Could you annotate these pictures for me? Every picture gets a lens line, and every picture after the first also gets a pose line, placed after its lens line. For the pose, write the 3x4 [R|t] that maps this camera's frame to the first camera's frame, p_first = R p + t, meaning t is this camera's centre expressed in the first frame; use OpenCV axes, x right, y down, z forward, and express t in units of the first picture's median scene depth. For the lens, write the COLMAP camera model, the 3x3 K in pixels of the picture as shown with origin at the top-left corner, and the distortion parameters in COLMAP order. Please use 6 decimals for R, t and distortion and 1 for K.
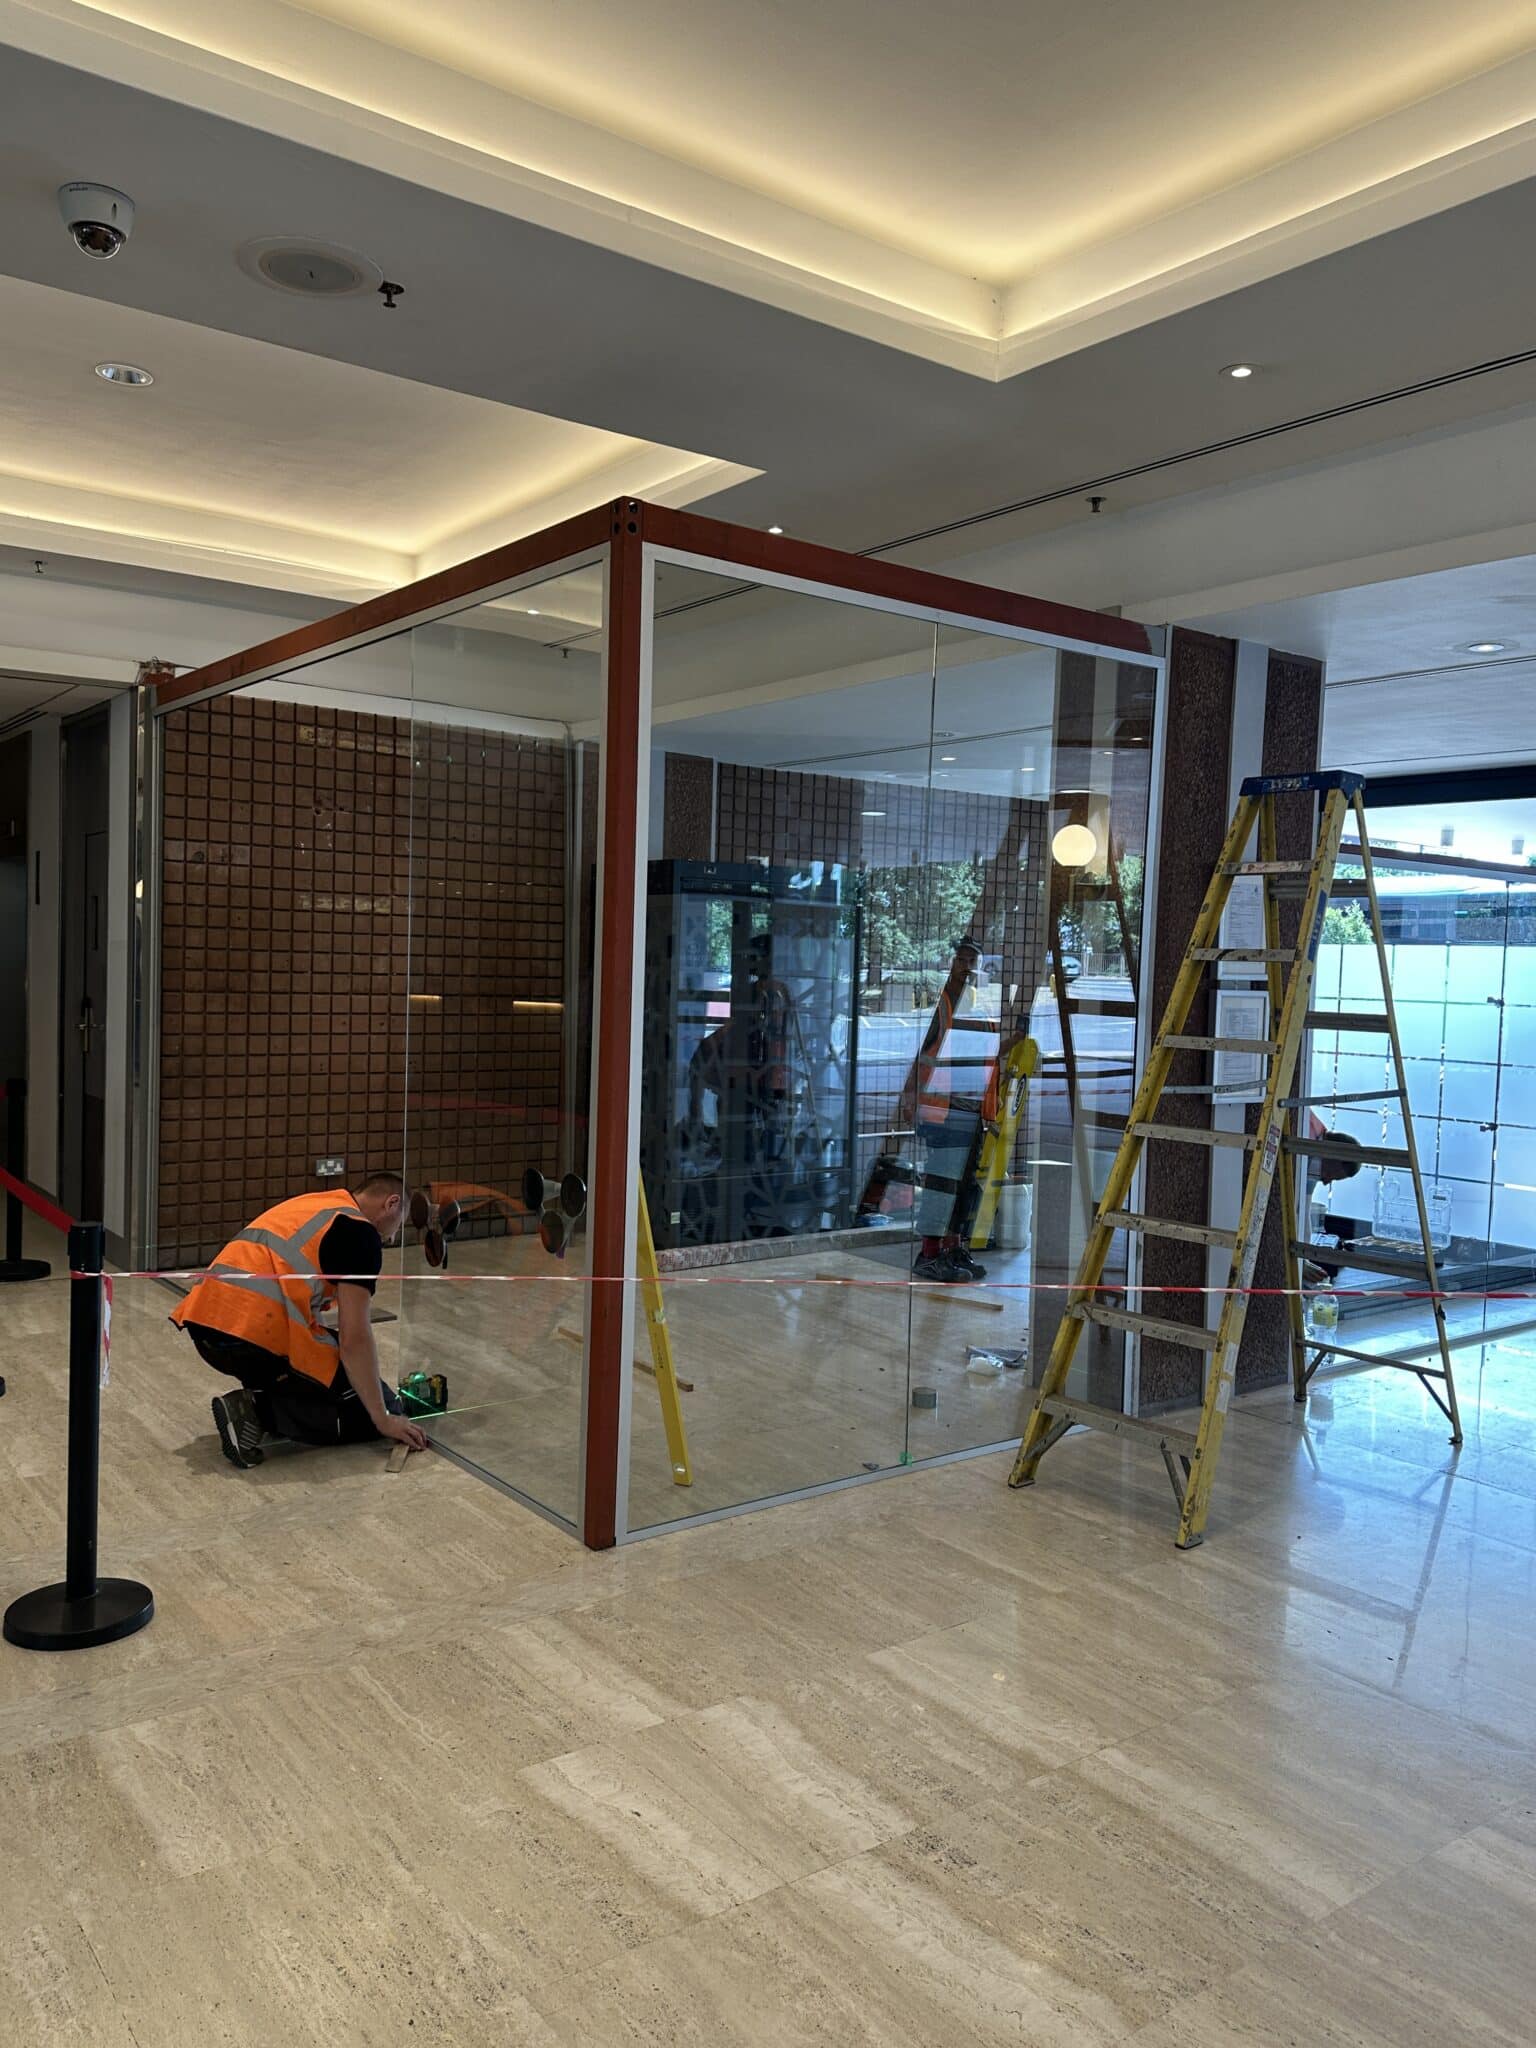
lens RADIAL K [[1528.4, 0, 767.2], [0, 1528.4, 1039.8], [0, 0, 1]] dist [0.114427, -0.186556]
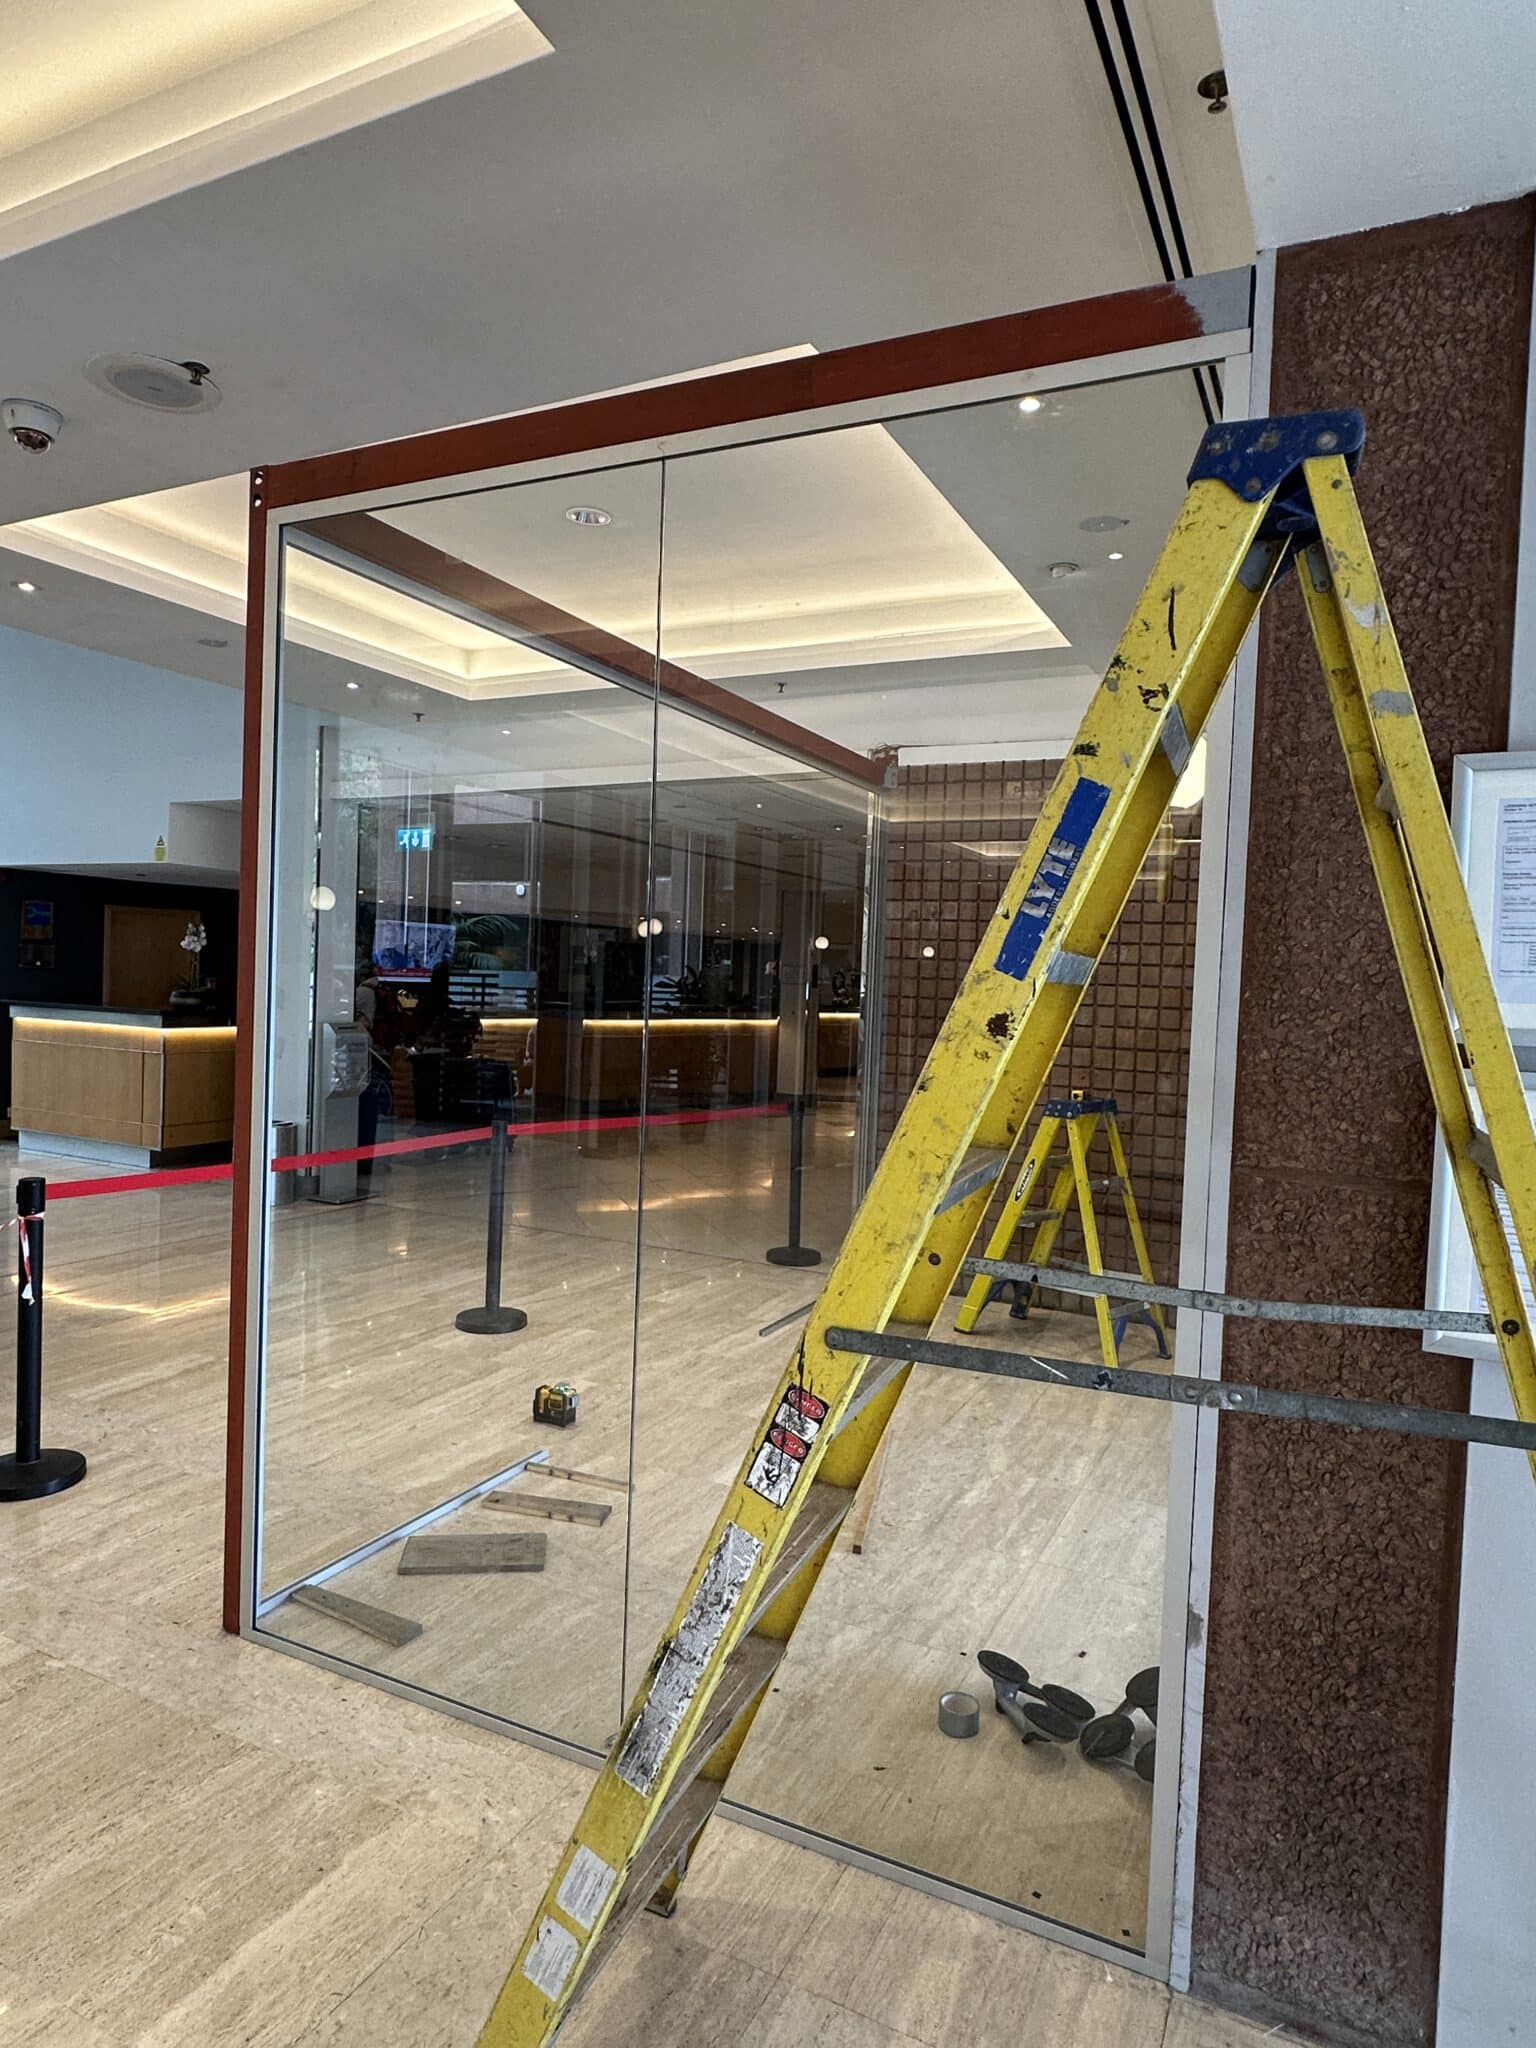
lens RADIAL K [[1231.4, 0, 769.0], [0, 1231.4, 1021.3], [0, 0, 1]] dist [-0.004403, 0.001883]
pose [[0.448201, 0.016345, -0.893783, 0.520375], [-0.070341, 0.997378, -0.017034, -0.027636], [0.891161, 0.070504, 0.448176, 0.726000]]
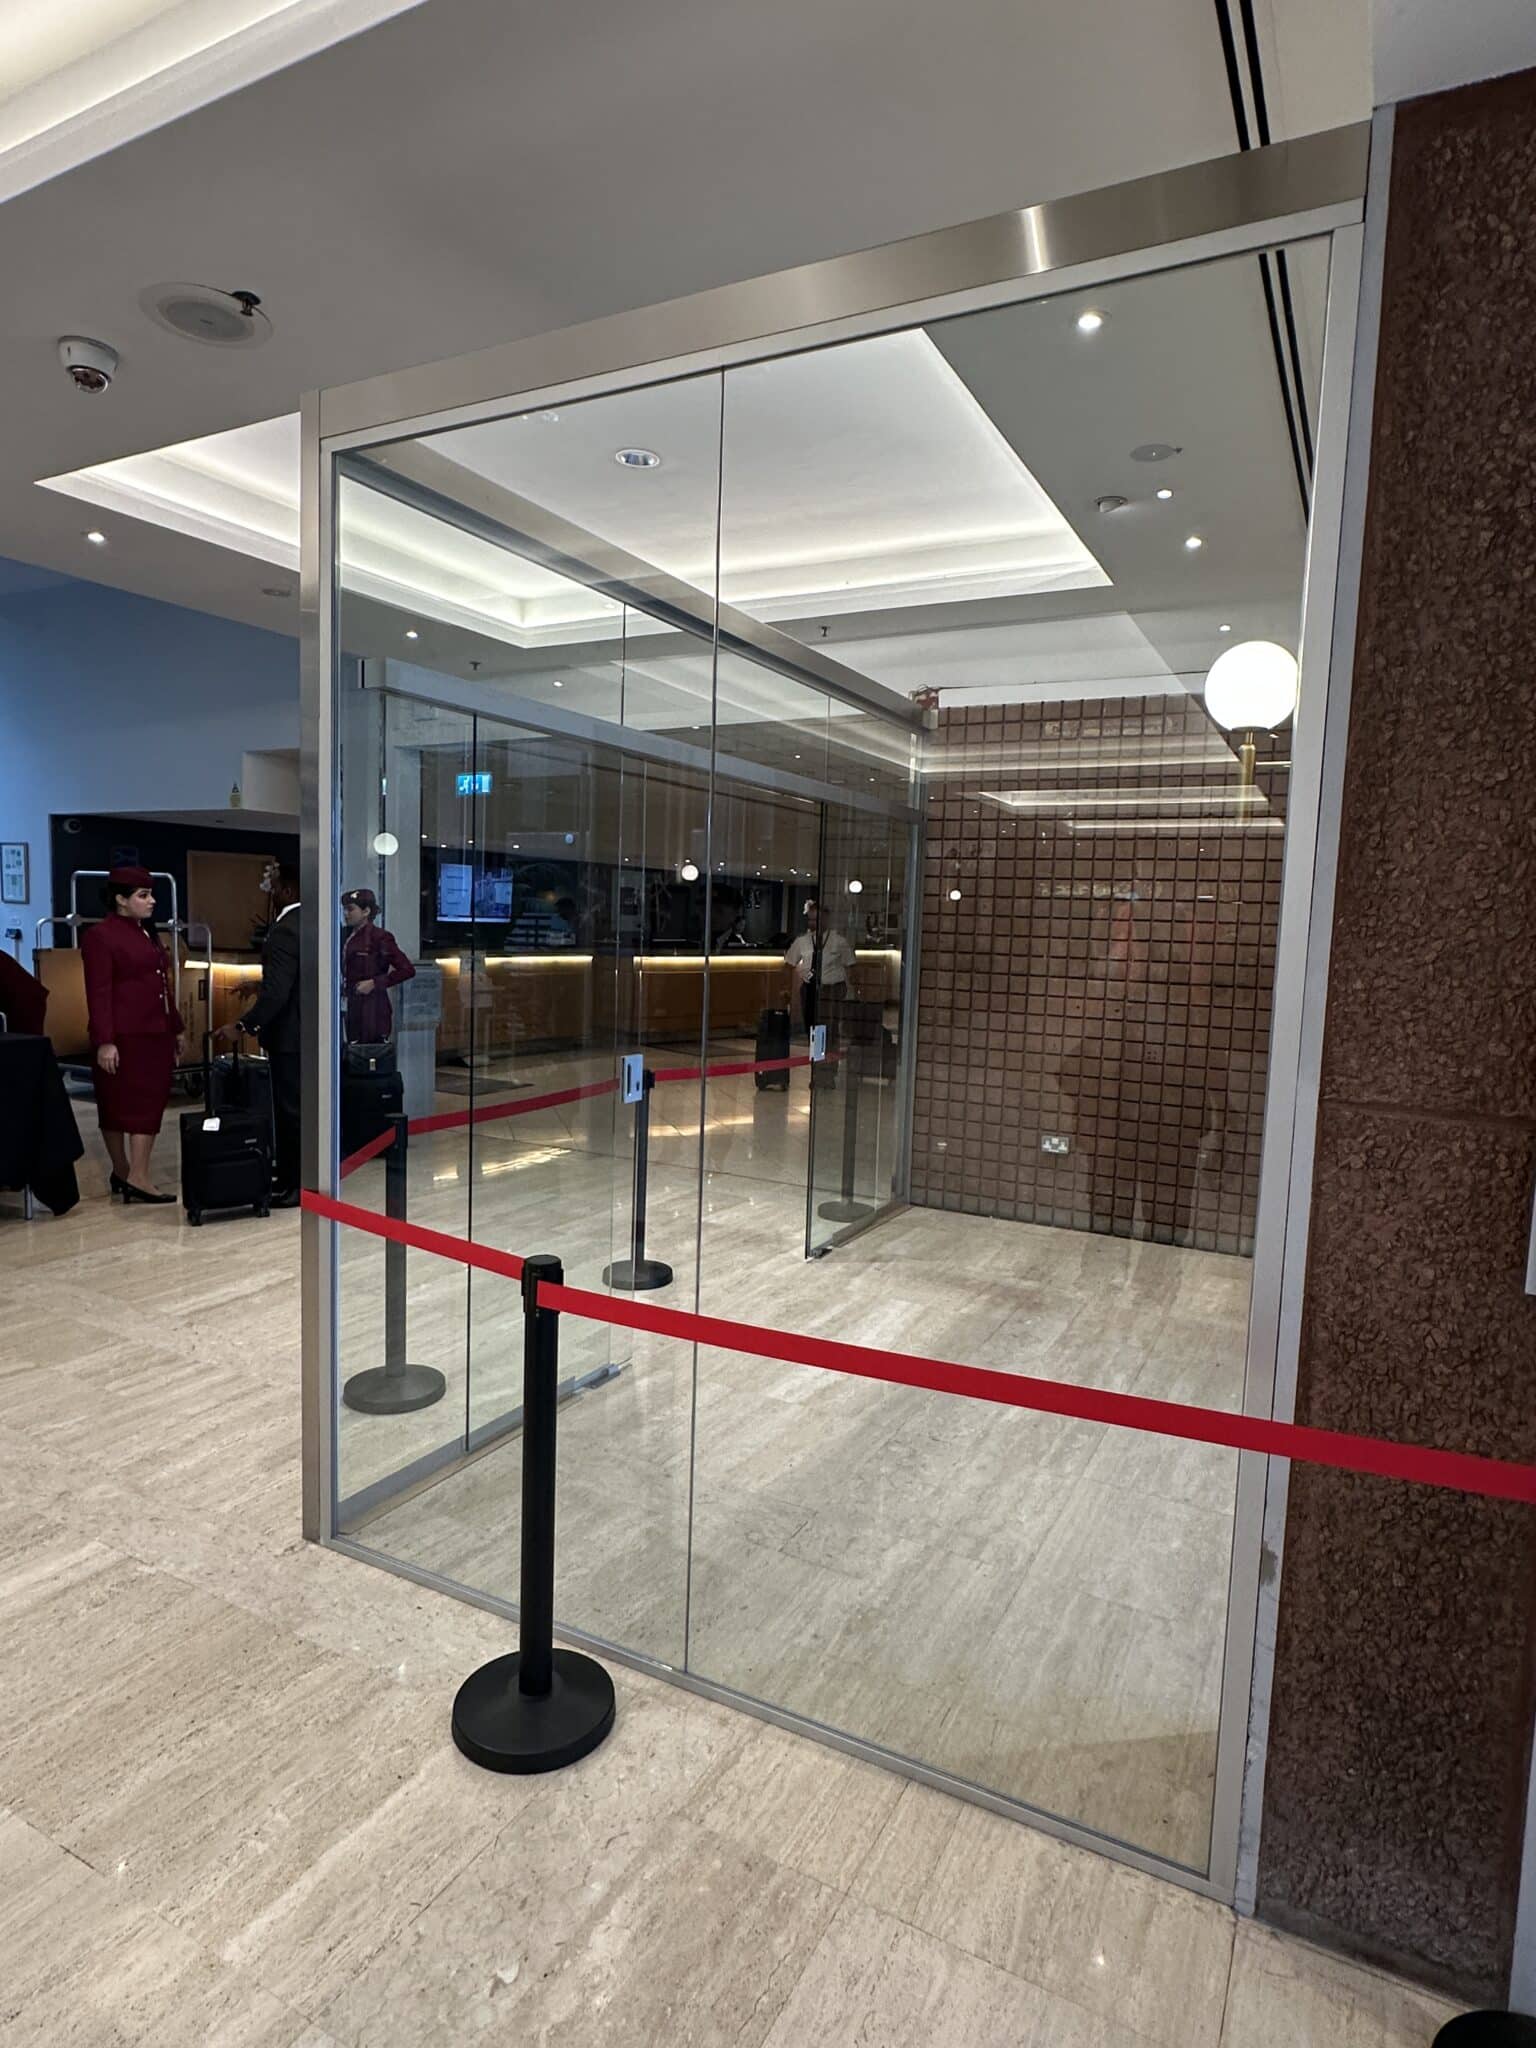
lens RADIAL K [[1140.2, 0, 768.0], [0, 1140.2, 1024.0], [0, 0, 1]] dist [-0.001929, 0.000728]
pose [[0.420916, 0.066321, -0.904672, 0.481871], [-0.068201, 0.996815, 0.041344, -0.025059], [0.904532, 0.044297, 0.424098, 0.733672]]
